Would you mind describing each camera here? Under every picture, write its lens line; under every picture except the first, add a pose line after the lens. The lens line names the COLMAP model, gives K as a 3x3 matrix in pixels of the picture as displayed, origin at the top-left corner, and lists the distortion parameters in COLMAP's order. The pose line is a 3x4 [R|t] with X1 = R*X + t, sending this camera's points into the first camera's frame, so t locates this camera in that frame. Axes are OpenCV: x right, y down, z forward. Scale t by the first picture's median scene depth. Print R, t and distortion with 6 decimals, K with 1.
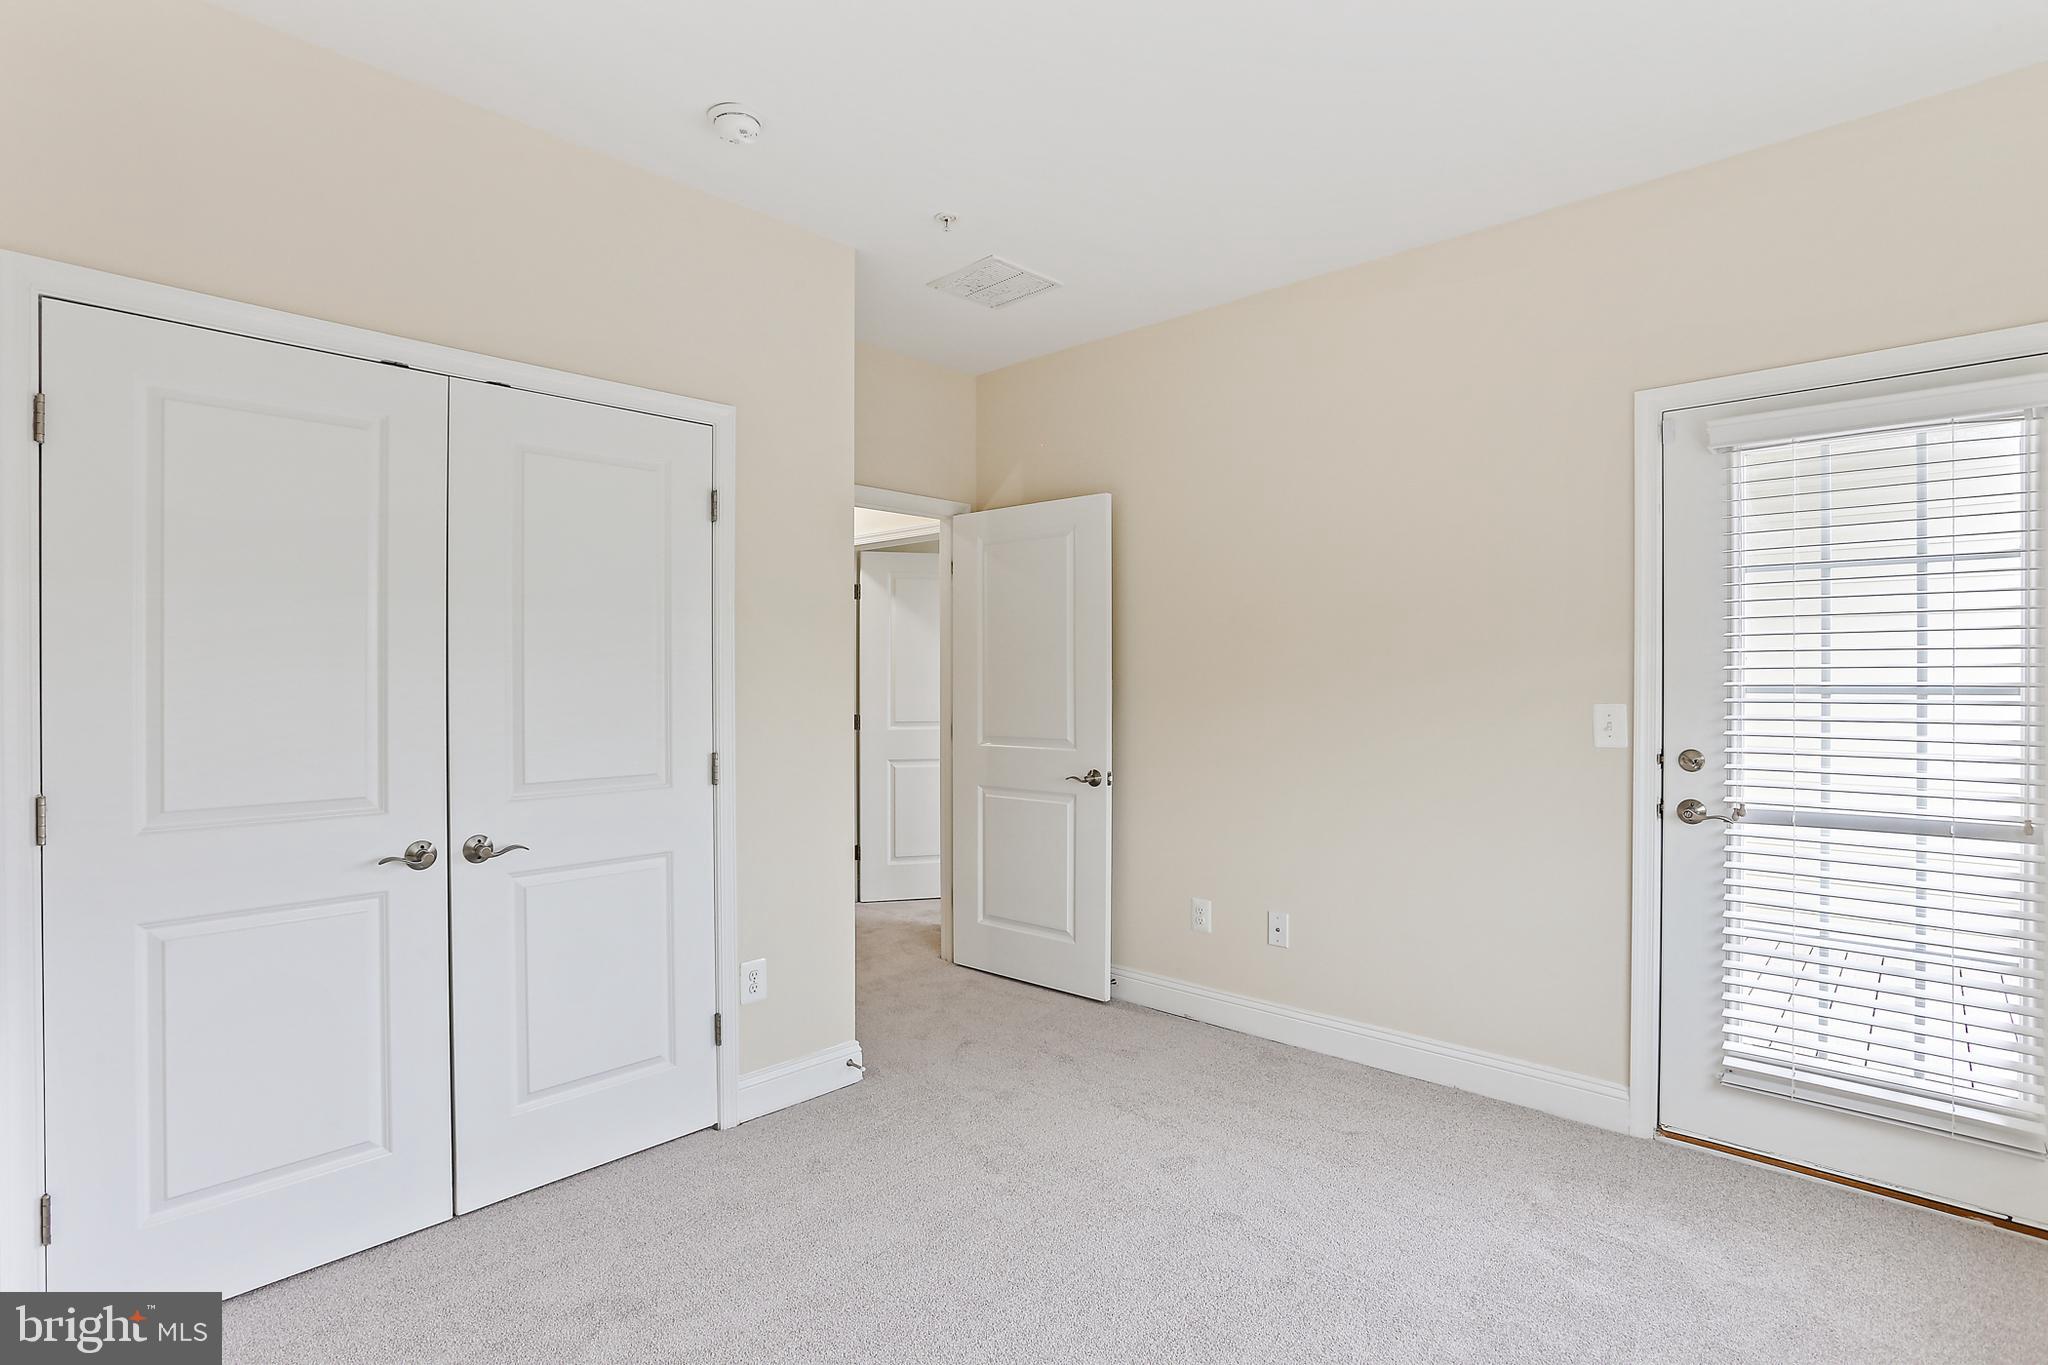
lens RADIAL K [[1029.9, 0, 1027.3], [0, 1029.9, 689.4], [0, 0, 1]] dist [0.004915, 0.000245]
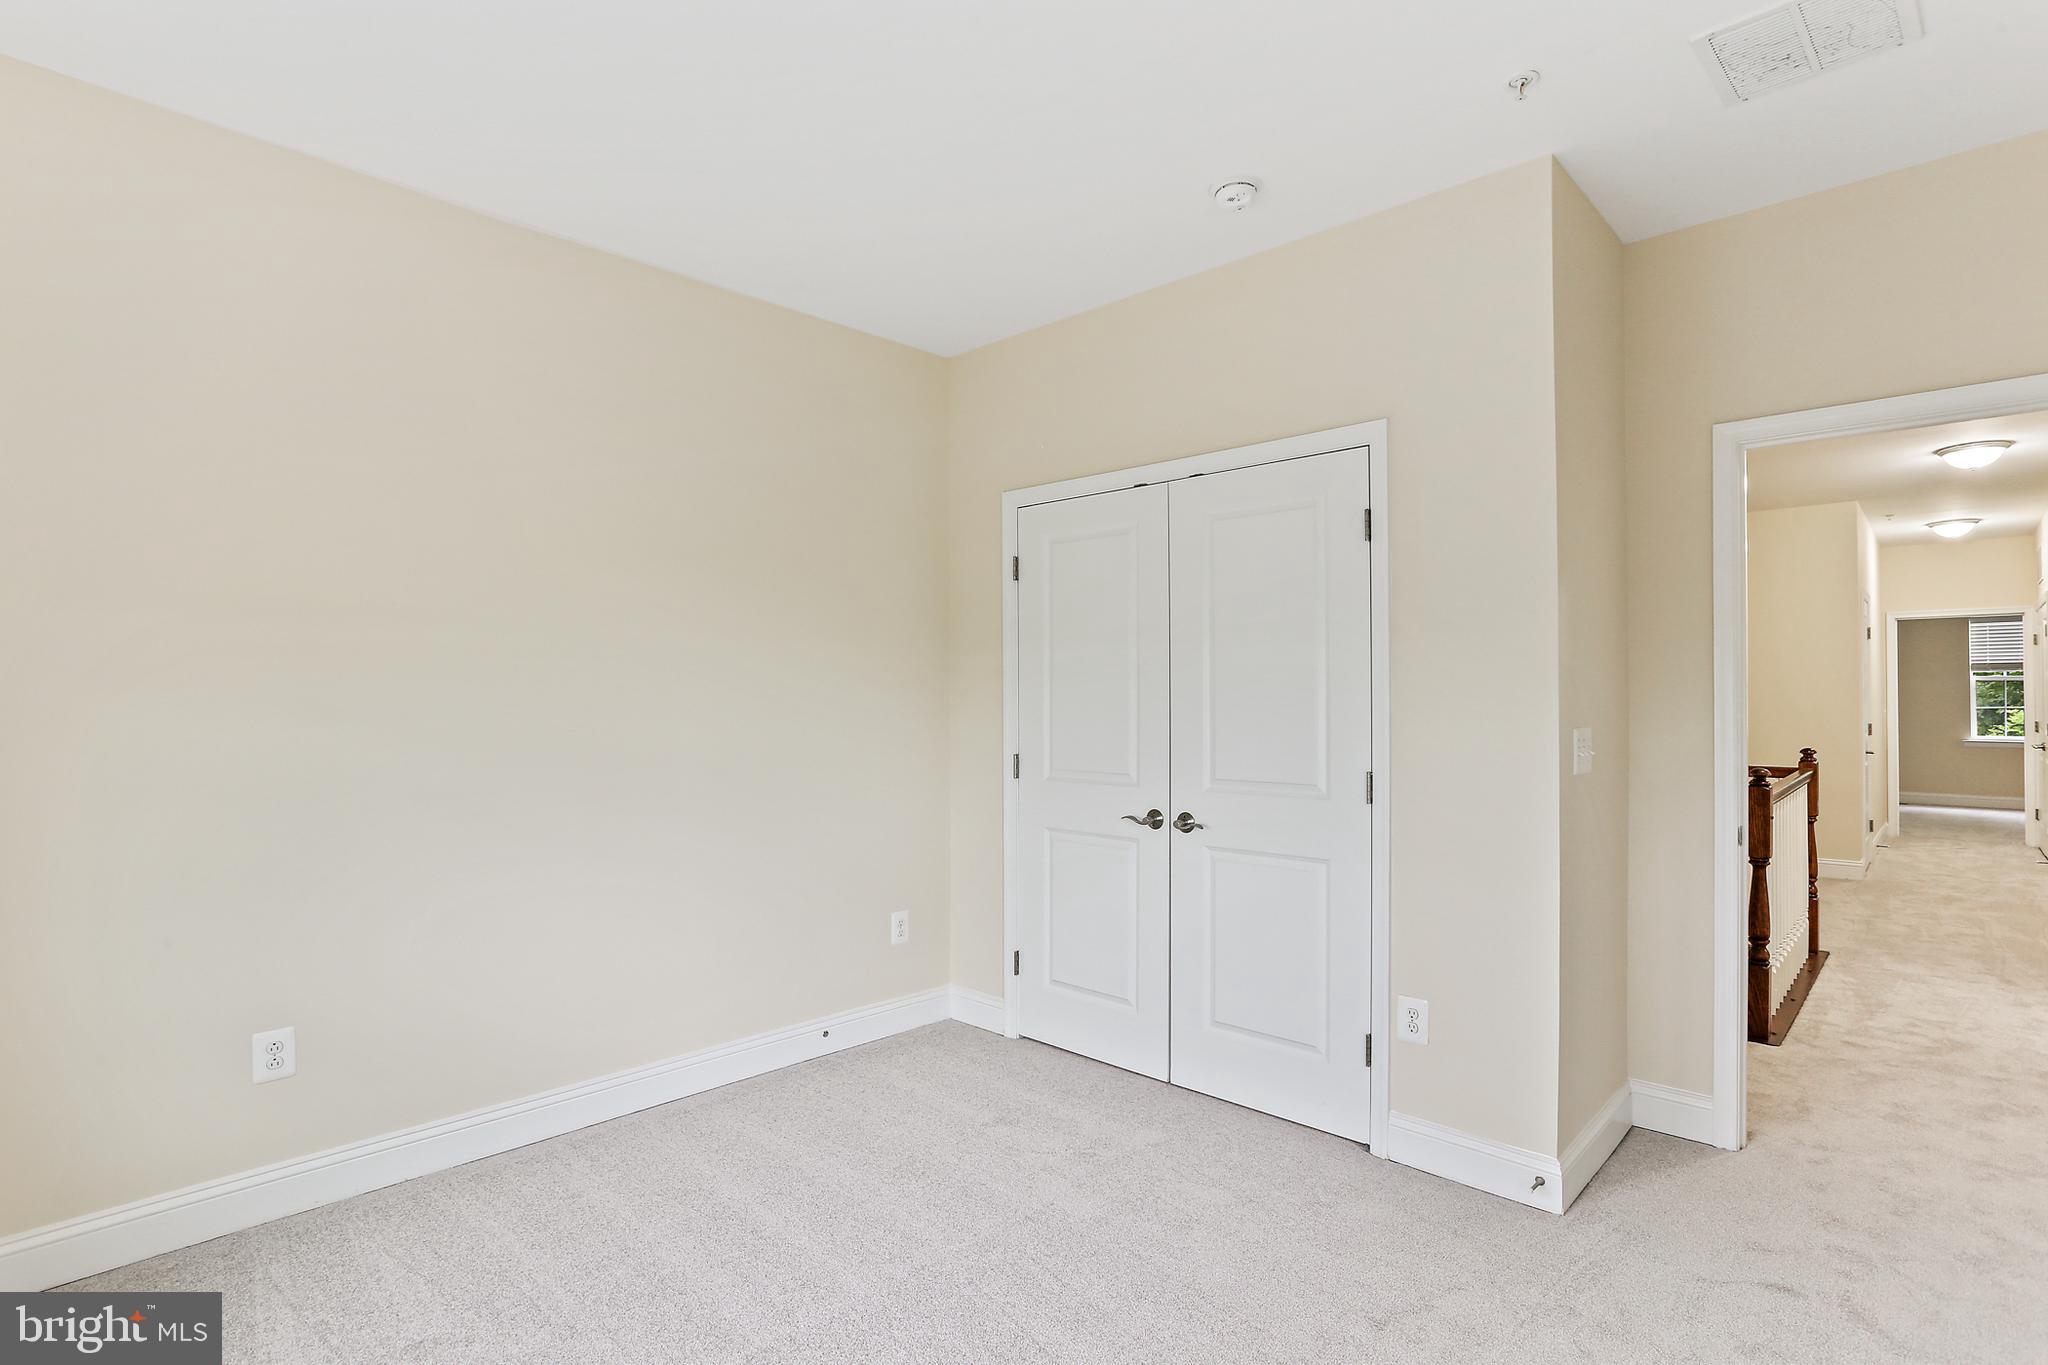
lens RADIAL K [[1029.9, 0, 1030.1], [0, 1029.9, 682.9], [0, 0, 1]] dist [0.004915, 0.000245]
pose [[0.005751, -0.002141, -0.999981, 0.694962], [-0.005365, 0.999983, -0.002172, -0.020763], [0.999969, 0.005378, 0.005739, 0.666107]]
